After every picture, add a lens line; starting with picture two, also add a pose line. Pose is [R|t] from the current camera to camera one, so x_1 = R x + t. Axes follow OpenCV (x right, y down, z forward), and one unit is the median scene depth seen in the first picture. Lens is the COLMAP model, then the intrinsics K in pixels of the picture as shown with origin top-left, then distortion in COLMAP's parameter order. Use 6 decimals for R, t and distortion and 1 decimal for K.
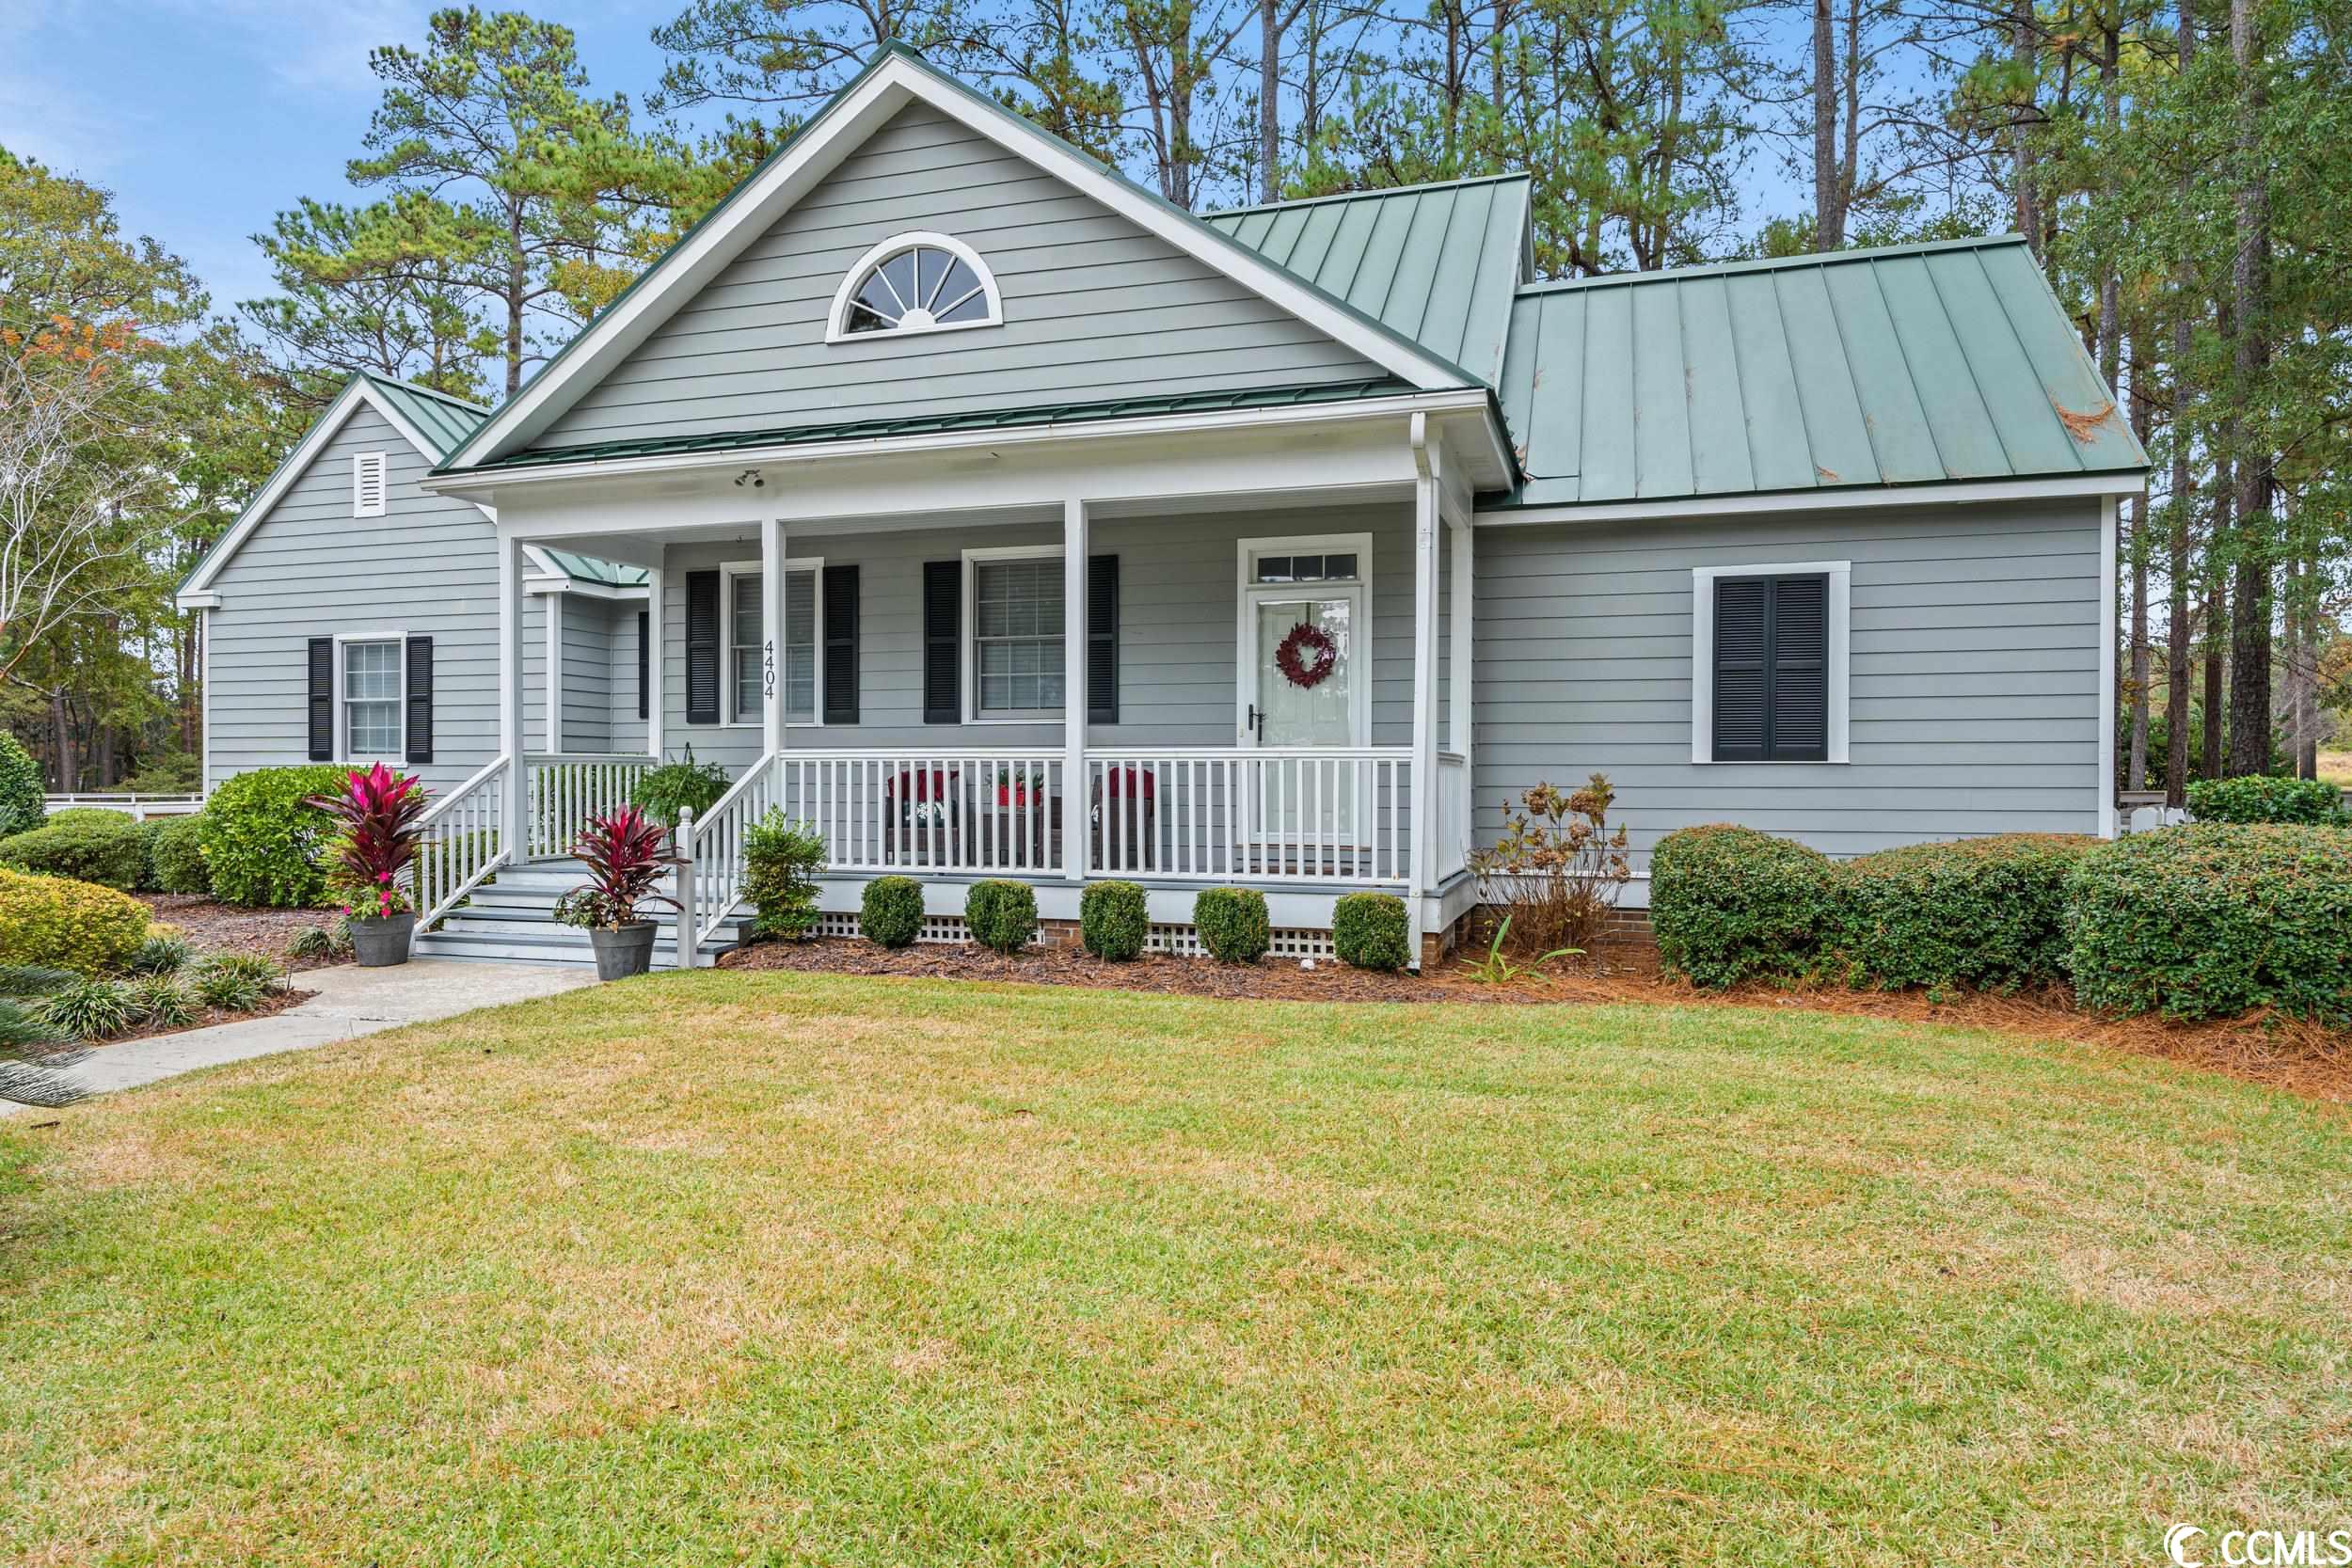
lens RADIAL K [[1394.1, 0, 1178.6], [0, 1394.1, 789.8], [0, 0, 1]] dist [0.007926, -0.000276]
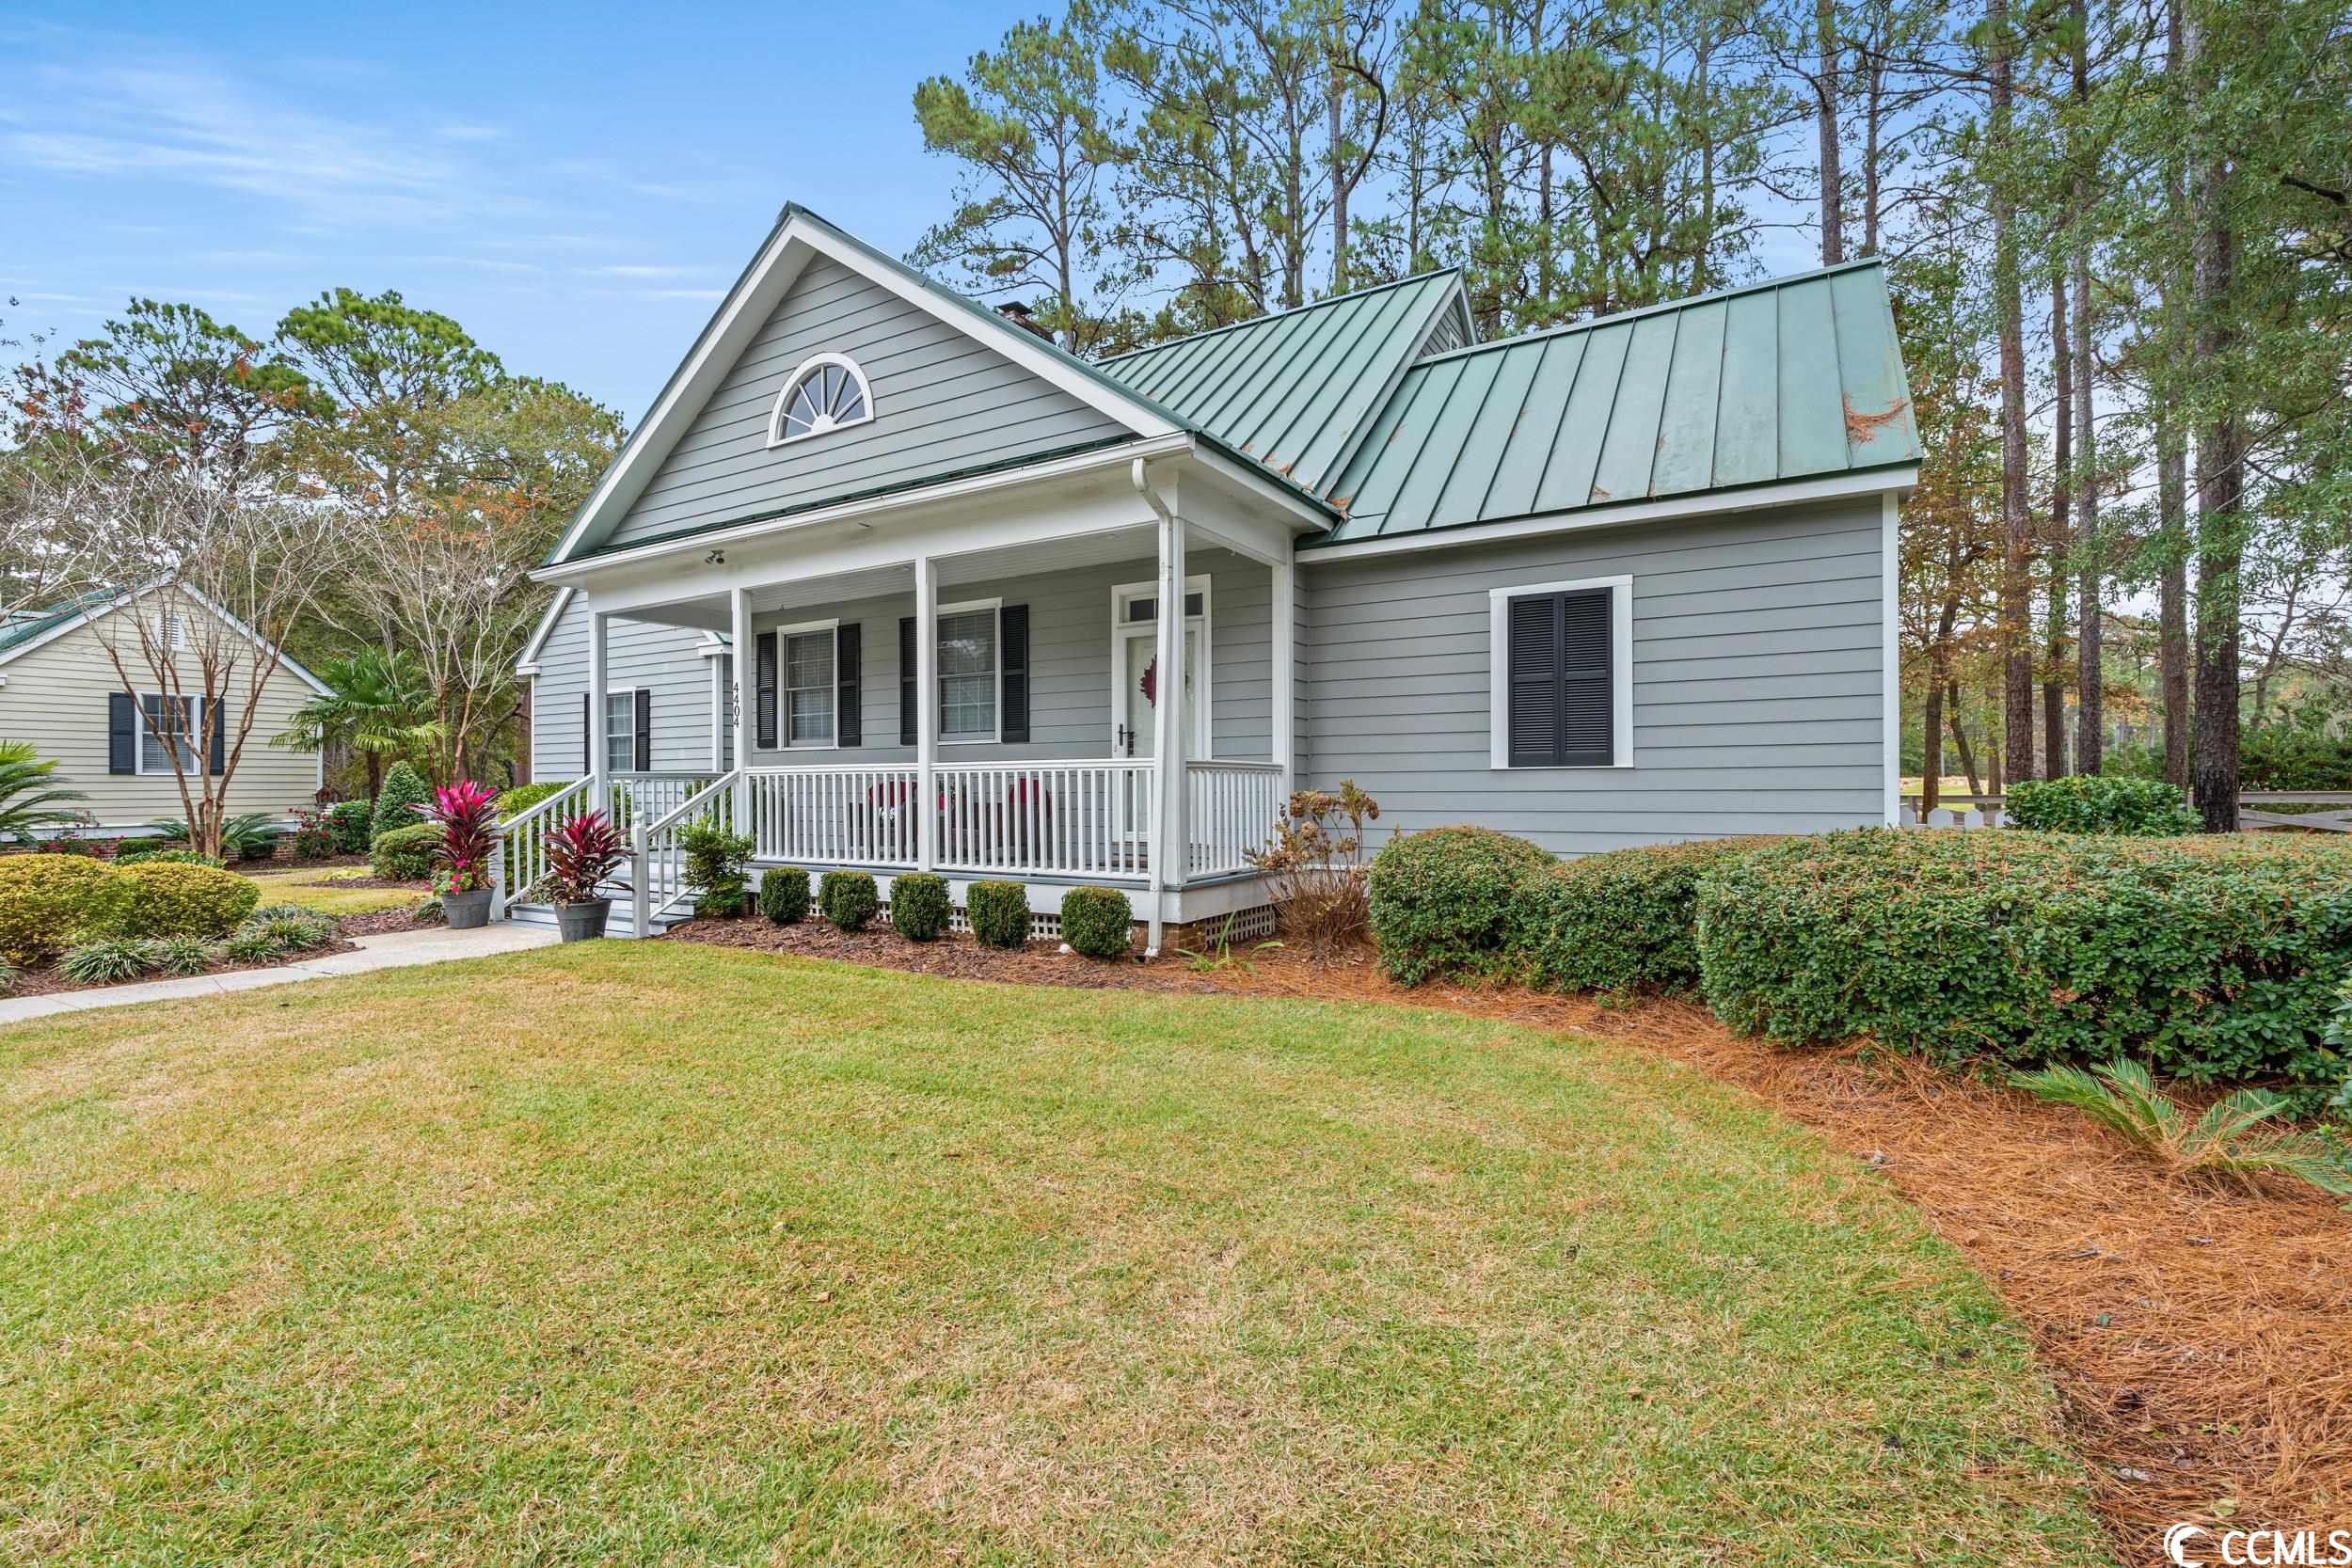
lens RADIAL K [[1023.7, 0, 1179.0], [0, 1023.7, 783.6], [0, 0, 1]] dist [0.004363, 0.001517]
pose [[0.972737, -0.007707, -0.231784, 0.337911], [0.004960, 0.999910, -0.012431, 0.001048], [0.231859, 0.010943, 0.972688, 0.180150]]
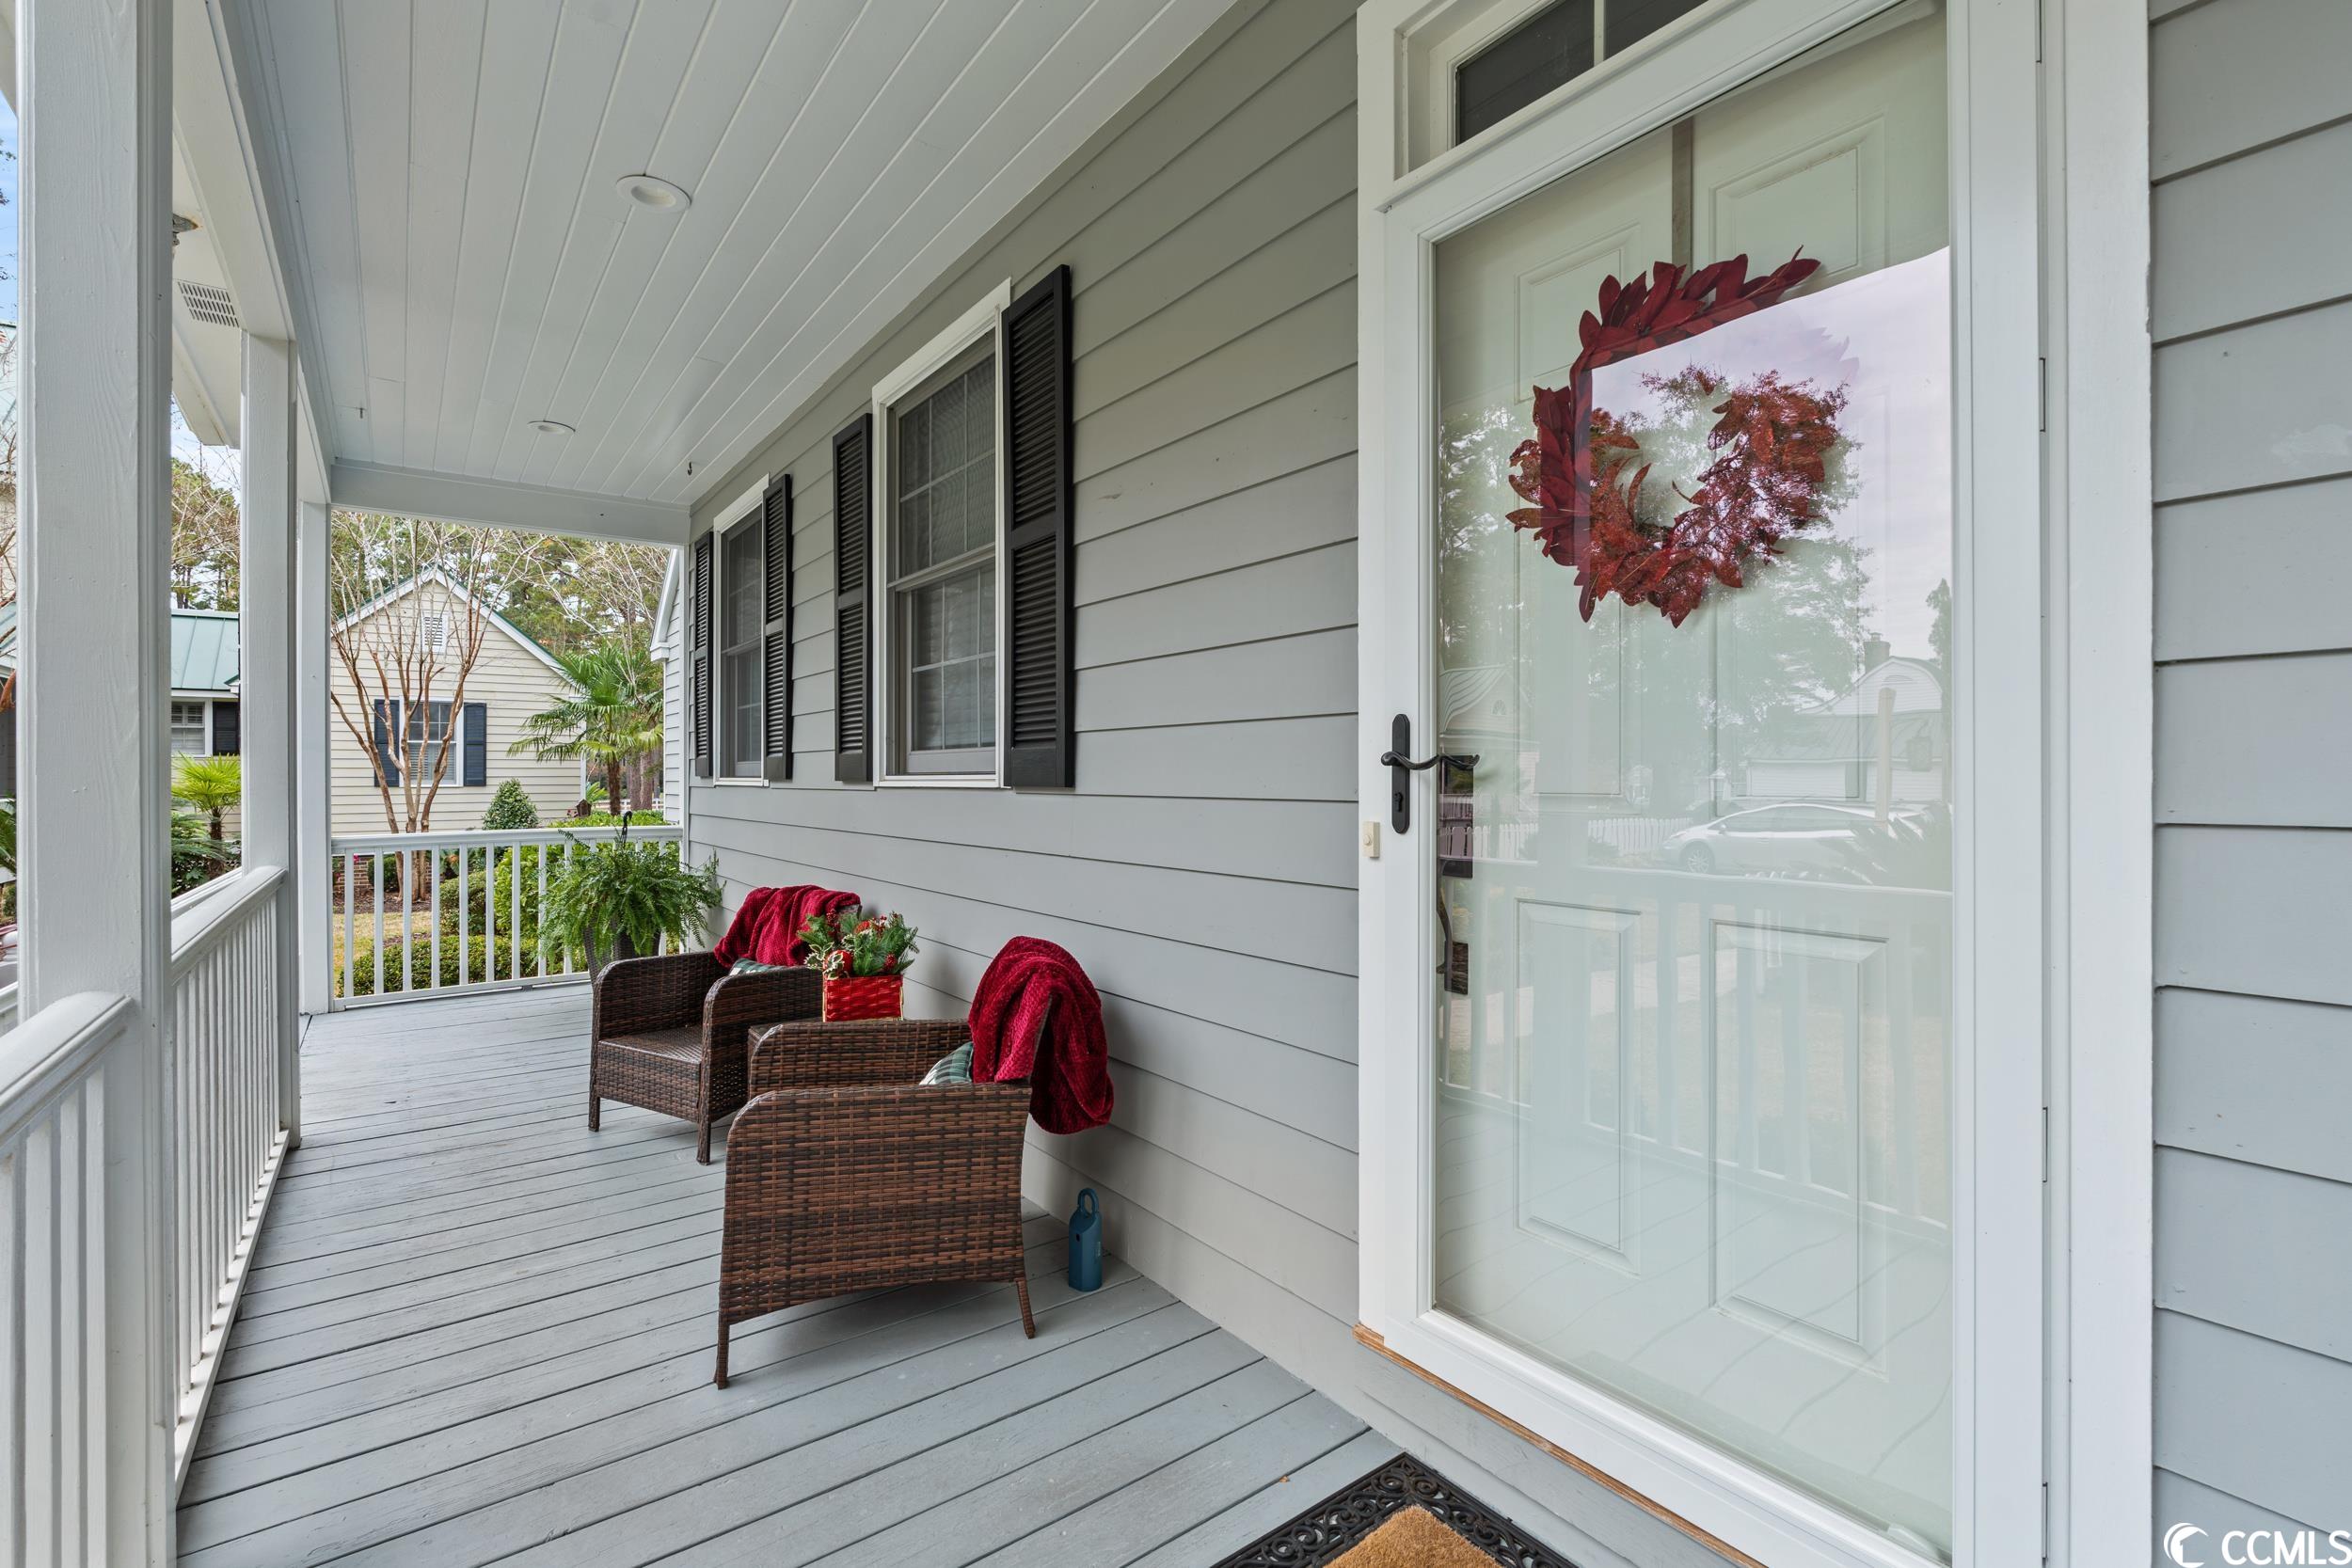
lens RADIAL K [[1023.7, 0, 1170.7], [0, 1023.7, 778.1], [0, 0, 1]] dist [0.004363, 0.001517]
pose [[0.813155, 0.000393, -0.582047, 0.130397], [-0.002329, 0.999994, -0.002579, -0.056818], [0.582043, 0.003453, 0.813151, 0.947184]]
